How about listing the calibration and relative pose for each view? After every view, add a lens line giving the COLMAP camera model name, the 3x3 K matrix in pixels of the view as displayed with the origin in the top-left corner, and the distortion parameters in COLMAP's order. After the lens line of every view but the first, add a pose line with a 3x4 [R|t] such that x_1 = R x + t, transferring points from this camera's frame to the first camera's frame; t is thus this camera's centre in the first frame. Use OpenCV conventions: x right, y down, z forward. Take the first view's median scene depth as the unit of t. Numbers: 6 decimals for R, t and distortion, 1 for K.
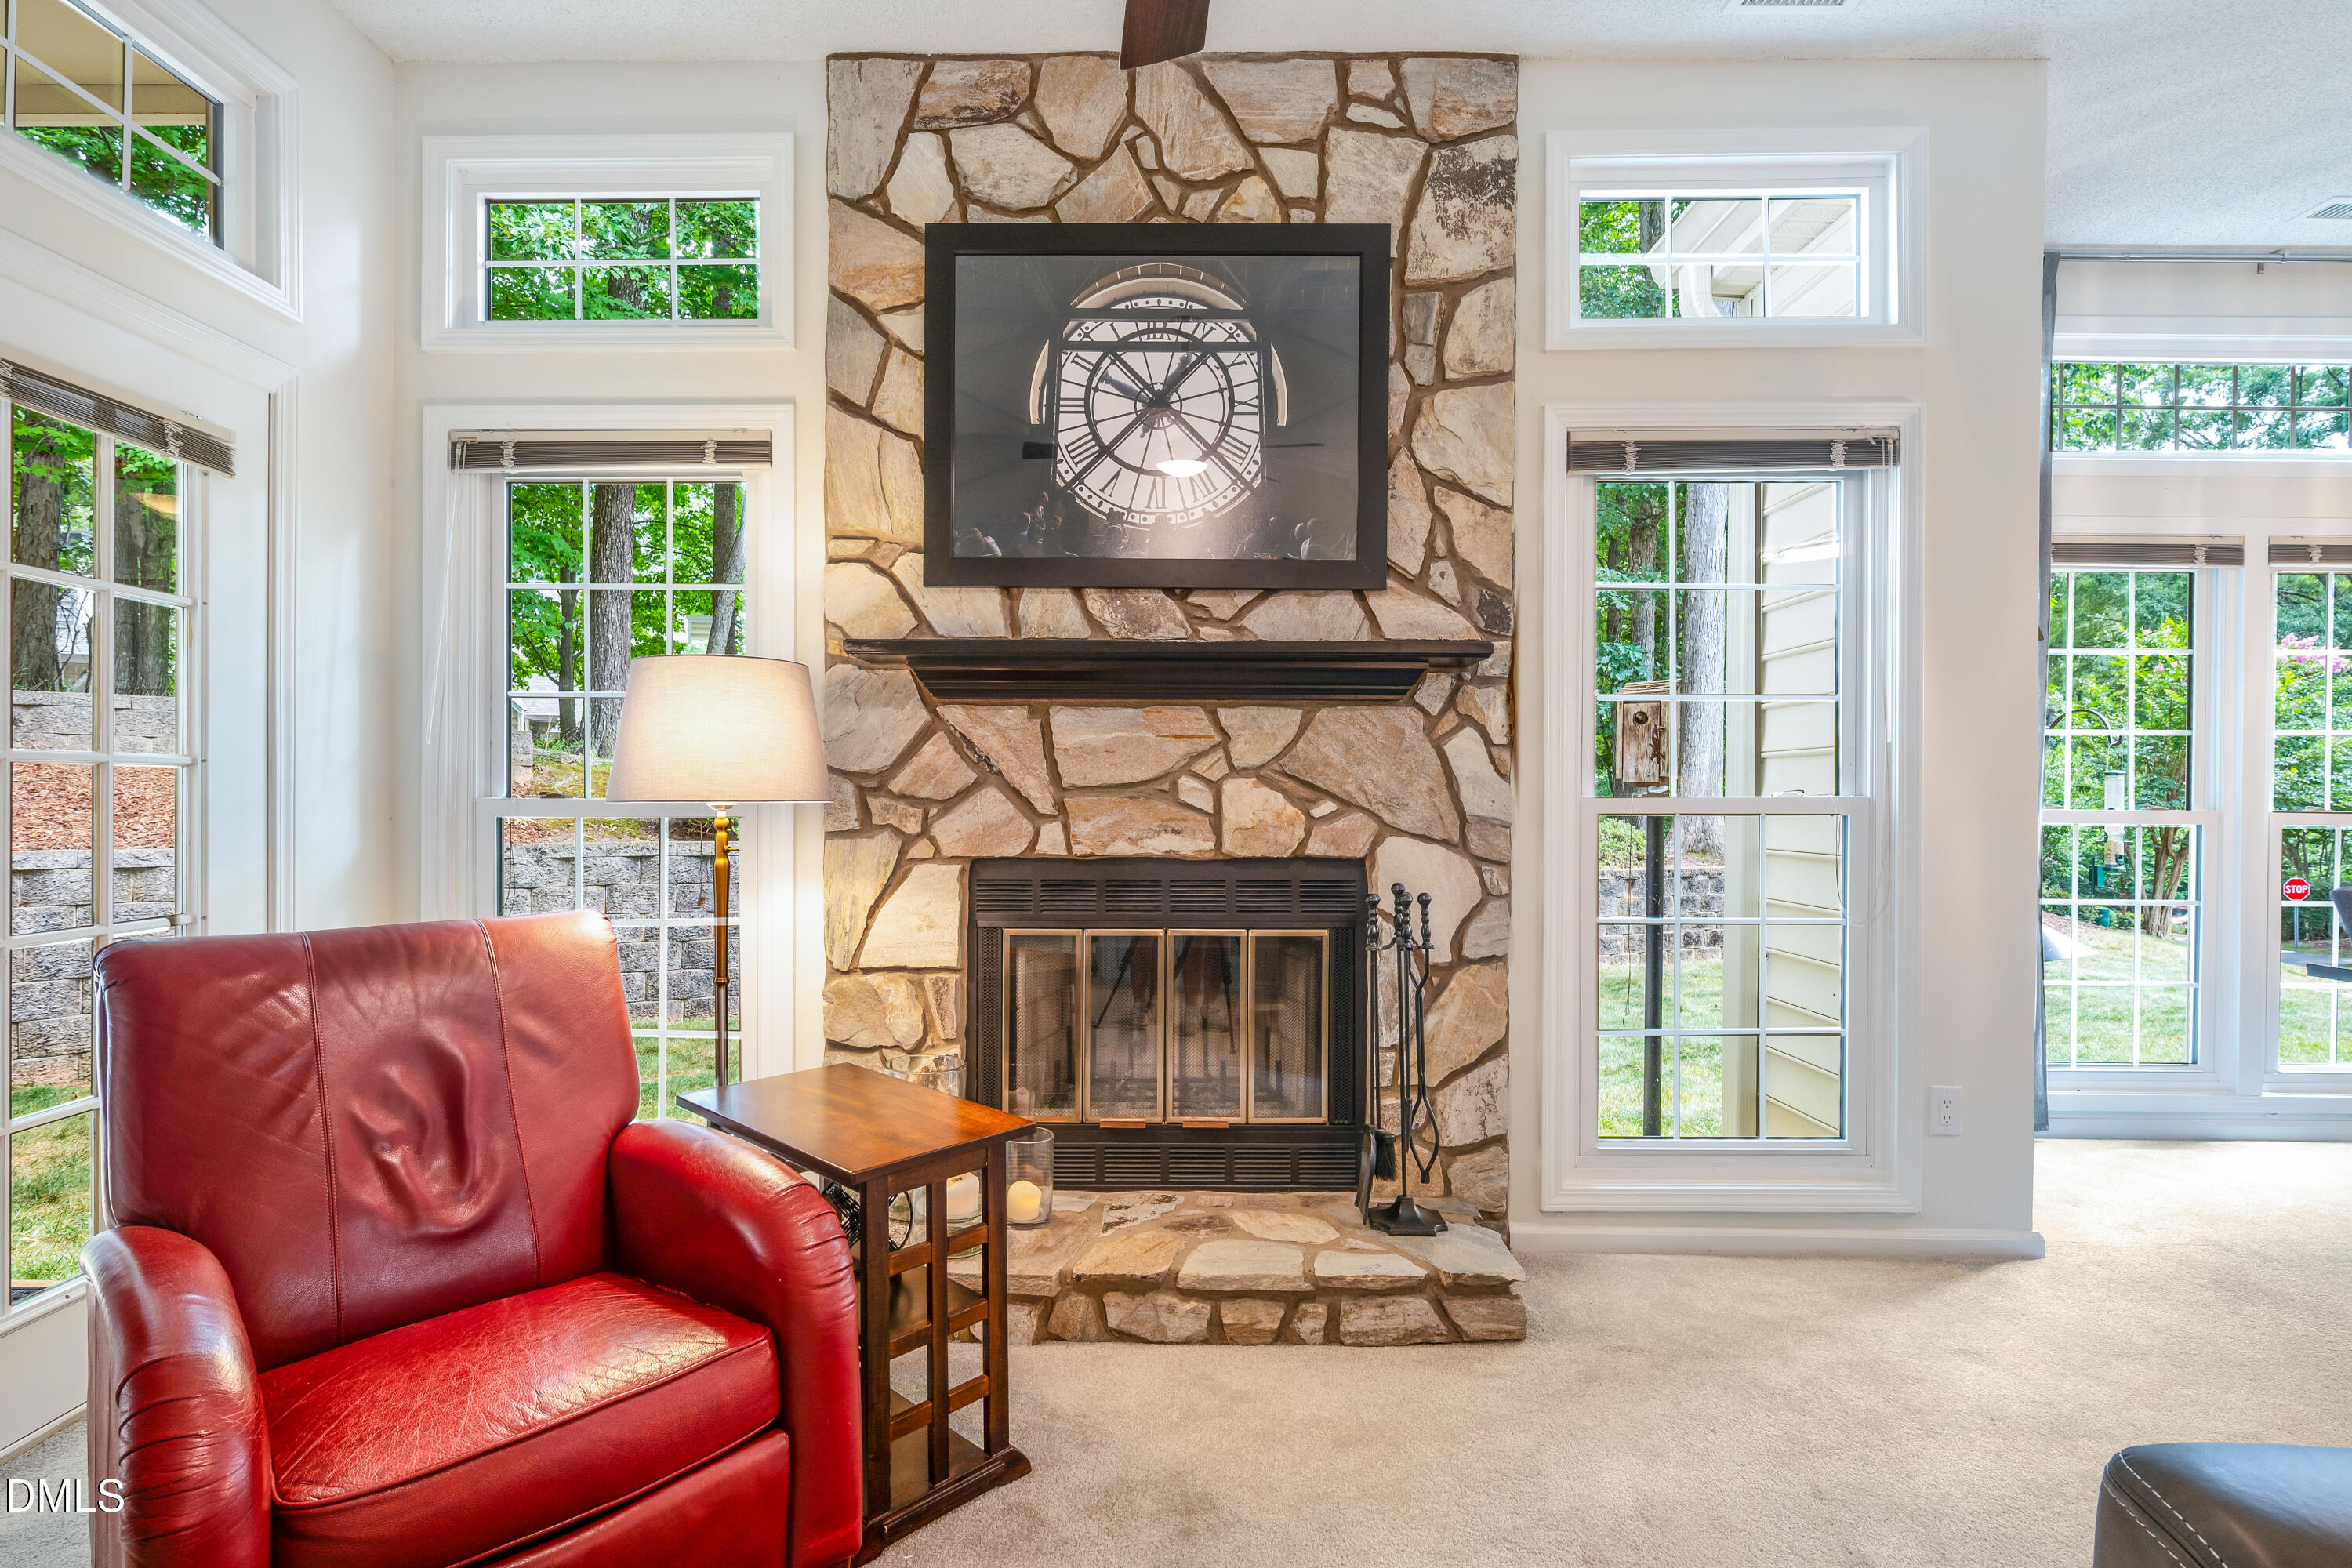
lens RADIAL K [[1116.6, 0, 1170.8], [0, 1116.6, 797.3], [0, 0, 1]] dist [0.001096, -0.000120]
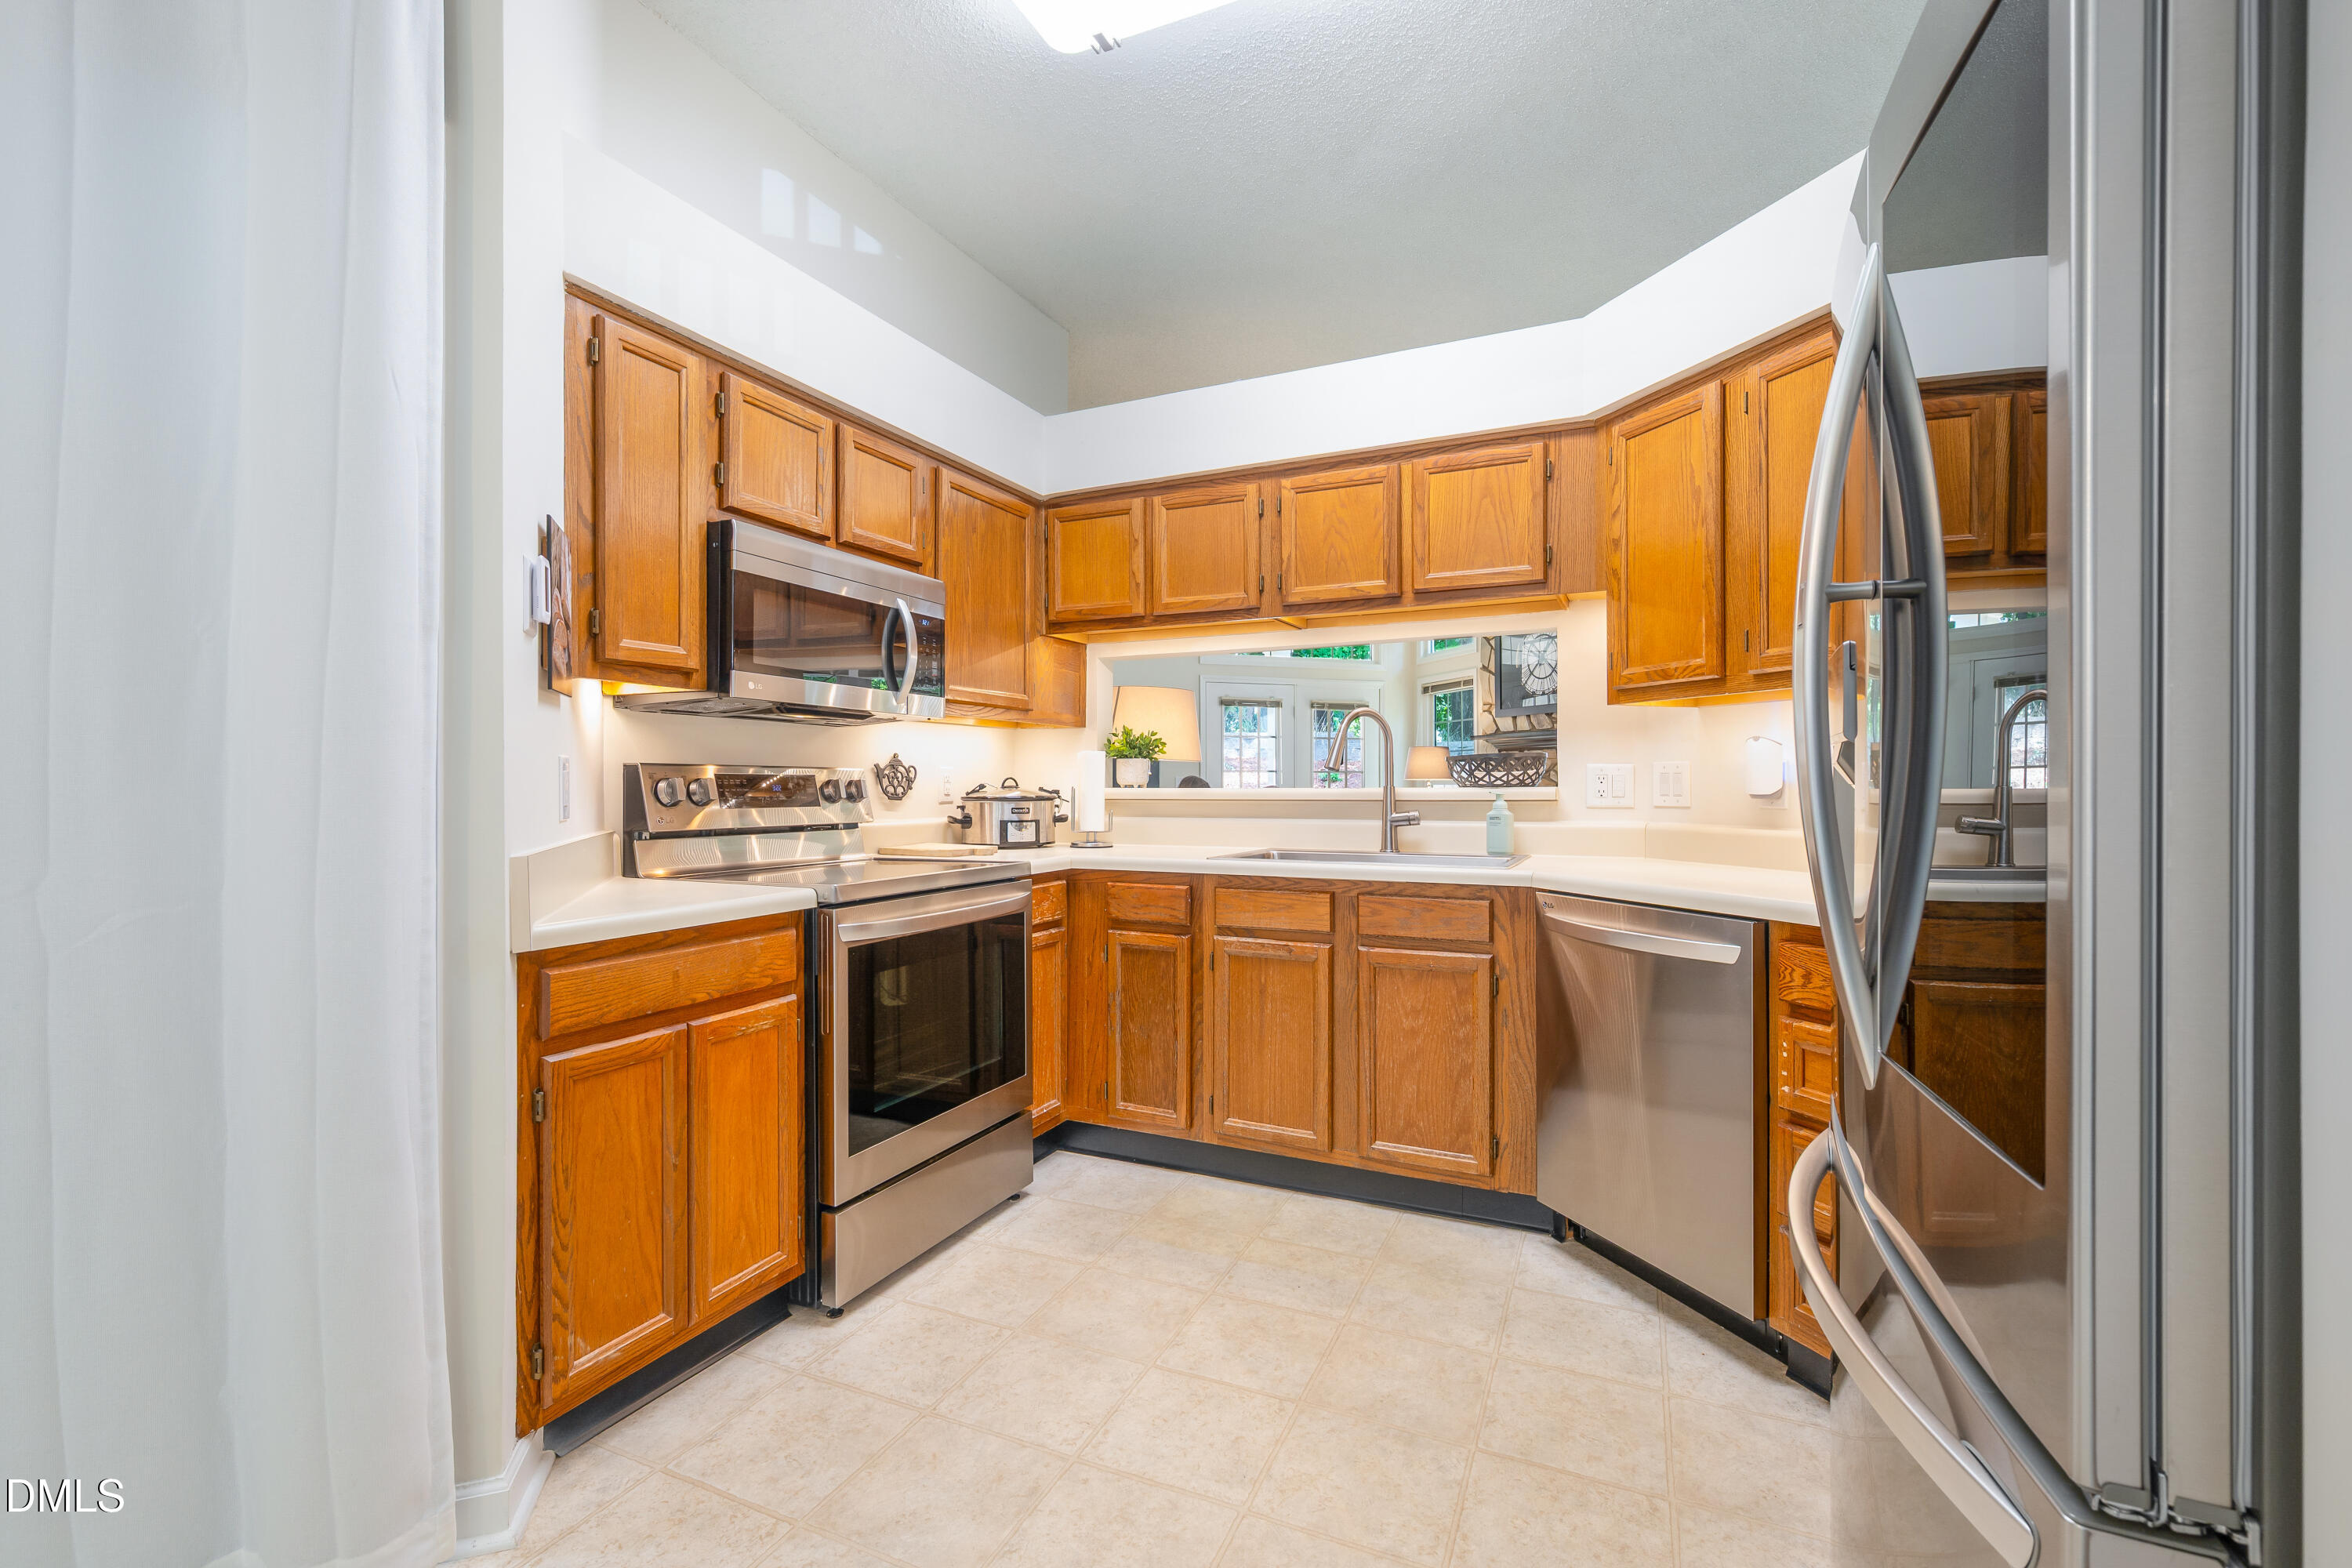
lens RADIAL K [[1021.9, 0, 1162.5], [0, 1021.9, 786.4], [0, 0, 1]] dist [0.000190, -0.000075]
pose [[0.347657, -0.006169, -0.937601, 2.385534], [0.004702, 0.999977, -0.004836, 0.034983], [0.937610, -0.002728, 0.347678, -1.075144]]
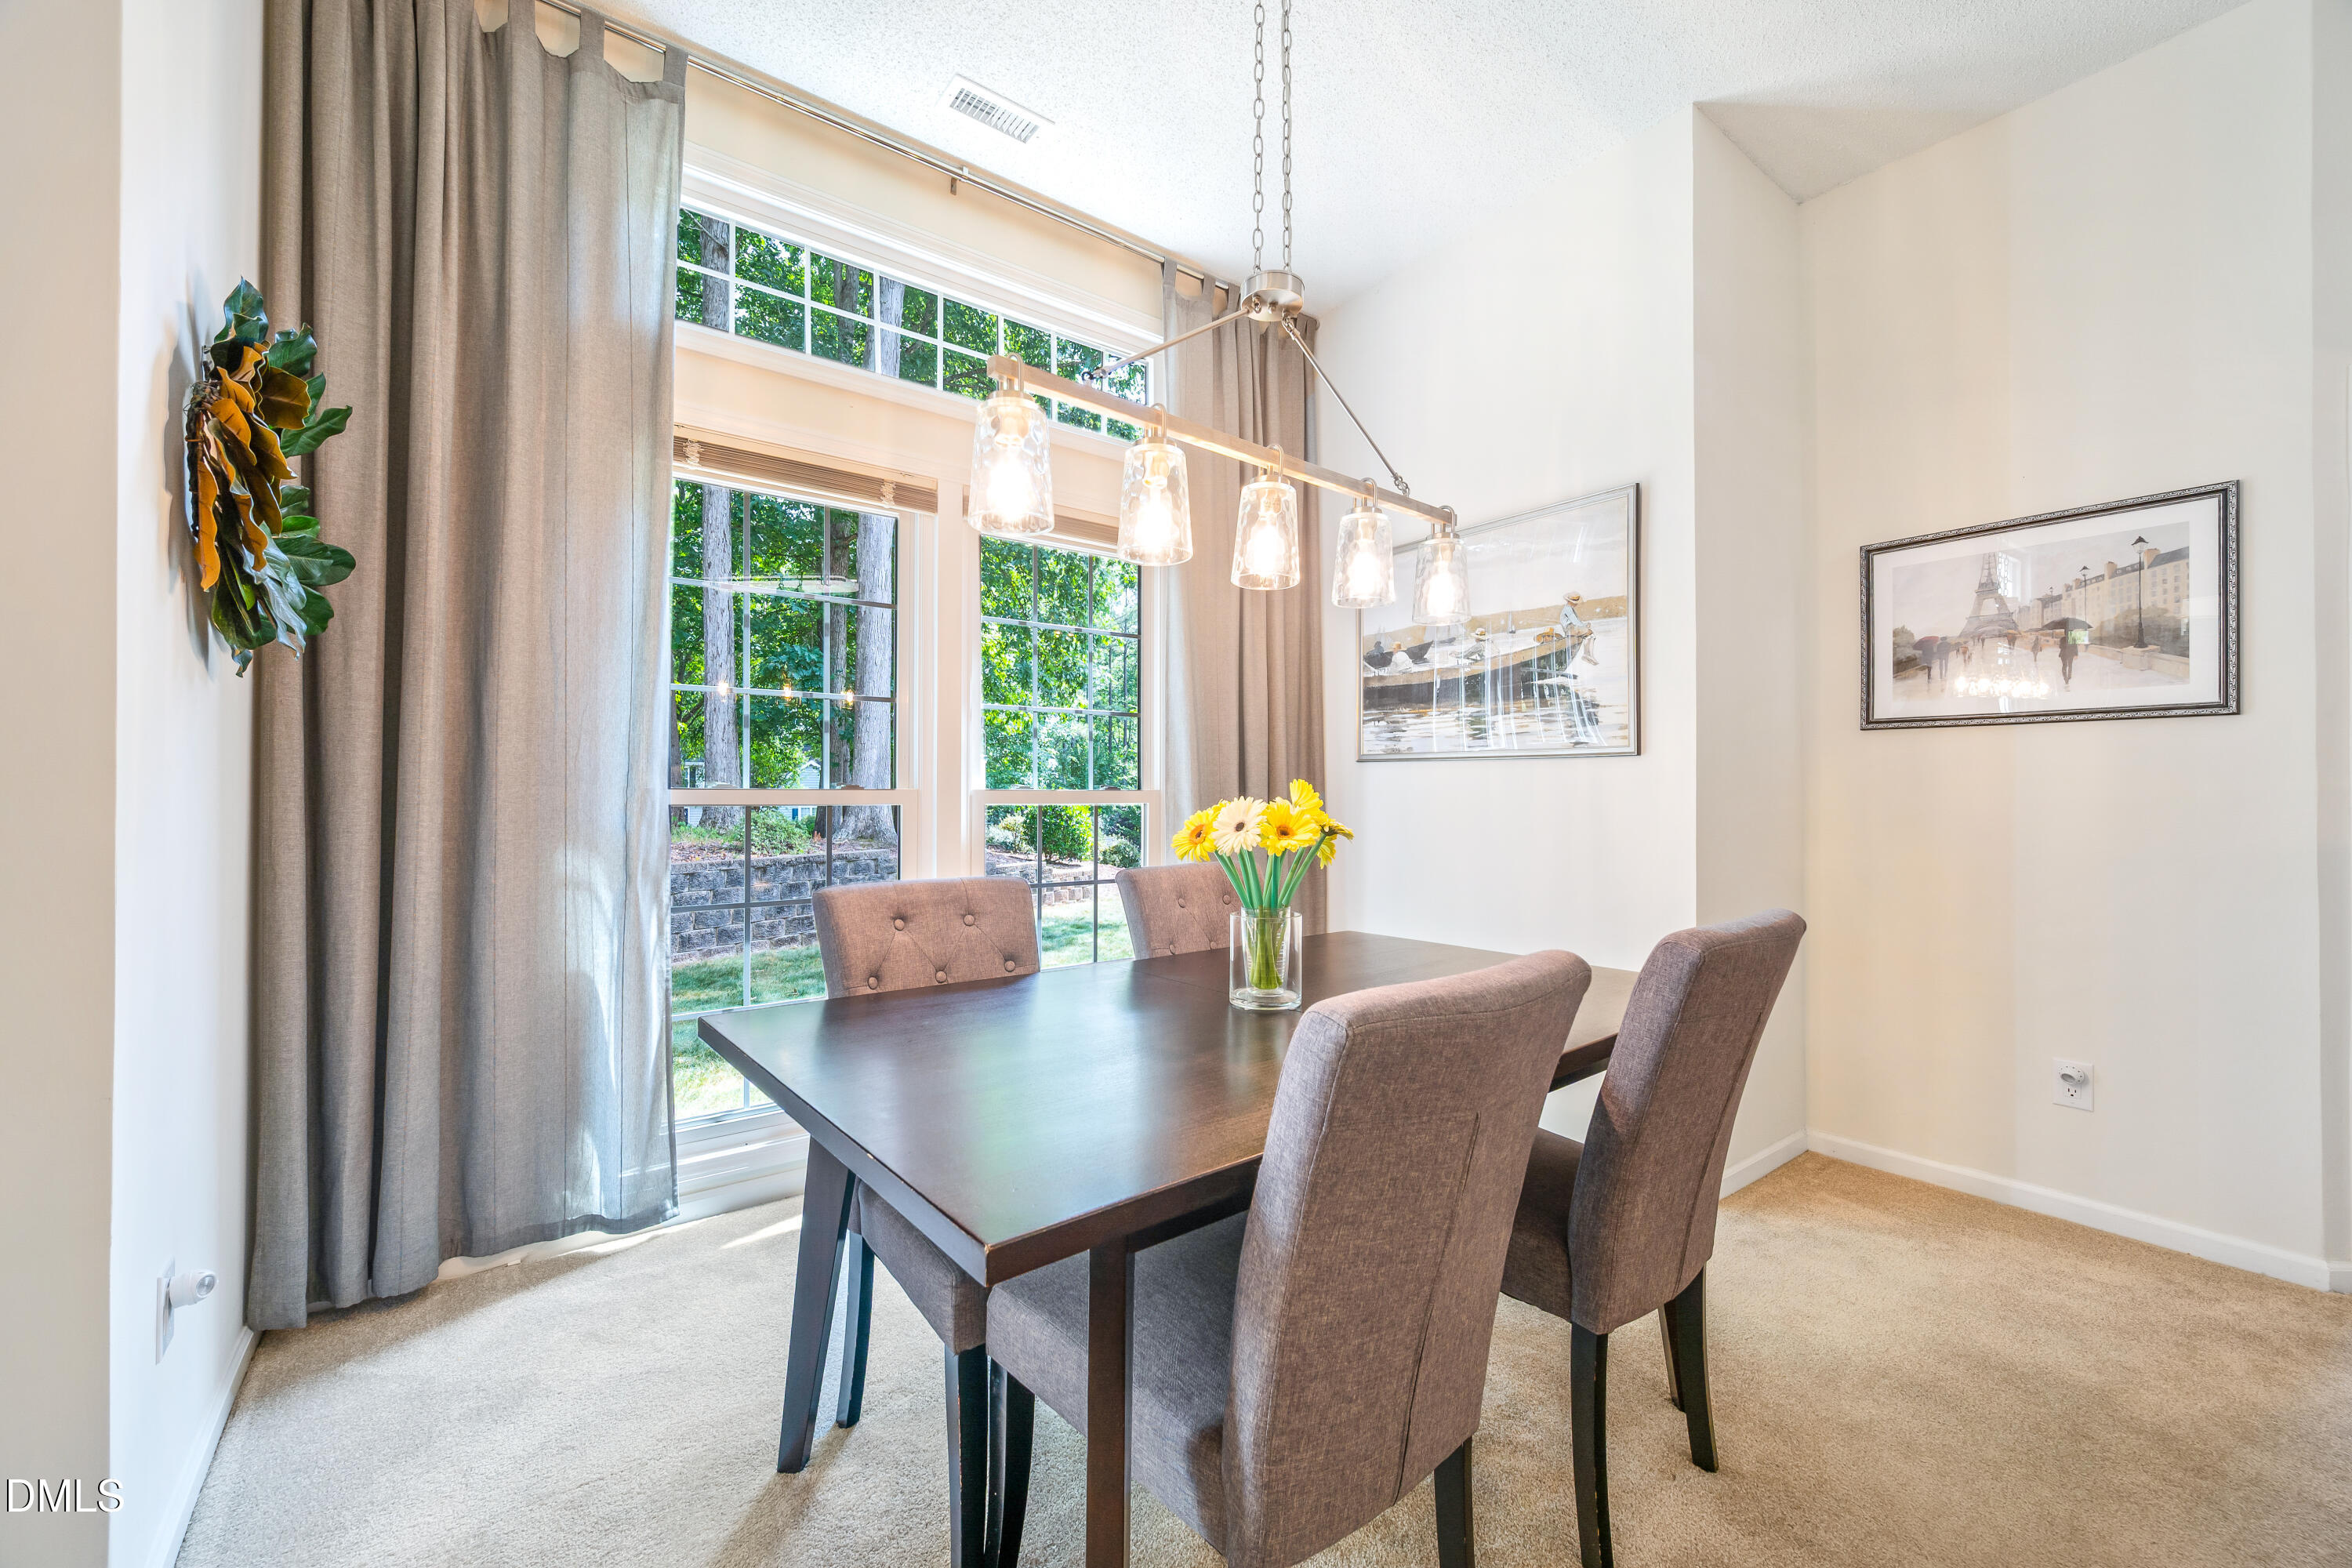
lens RADIAL K [[926.7, 0, 1164.3], [0, 926.7, 792.9], [0, 0, 1]] dist [-0.001007, 0.000349]
pose [[0.805944, -0.005204, 0.591969, 0.907446], [0.004954, 0.999986, 0.002046, 0.022034], [-0.591971, 0.001284, 0.805958, 0.399874]]
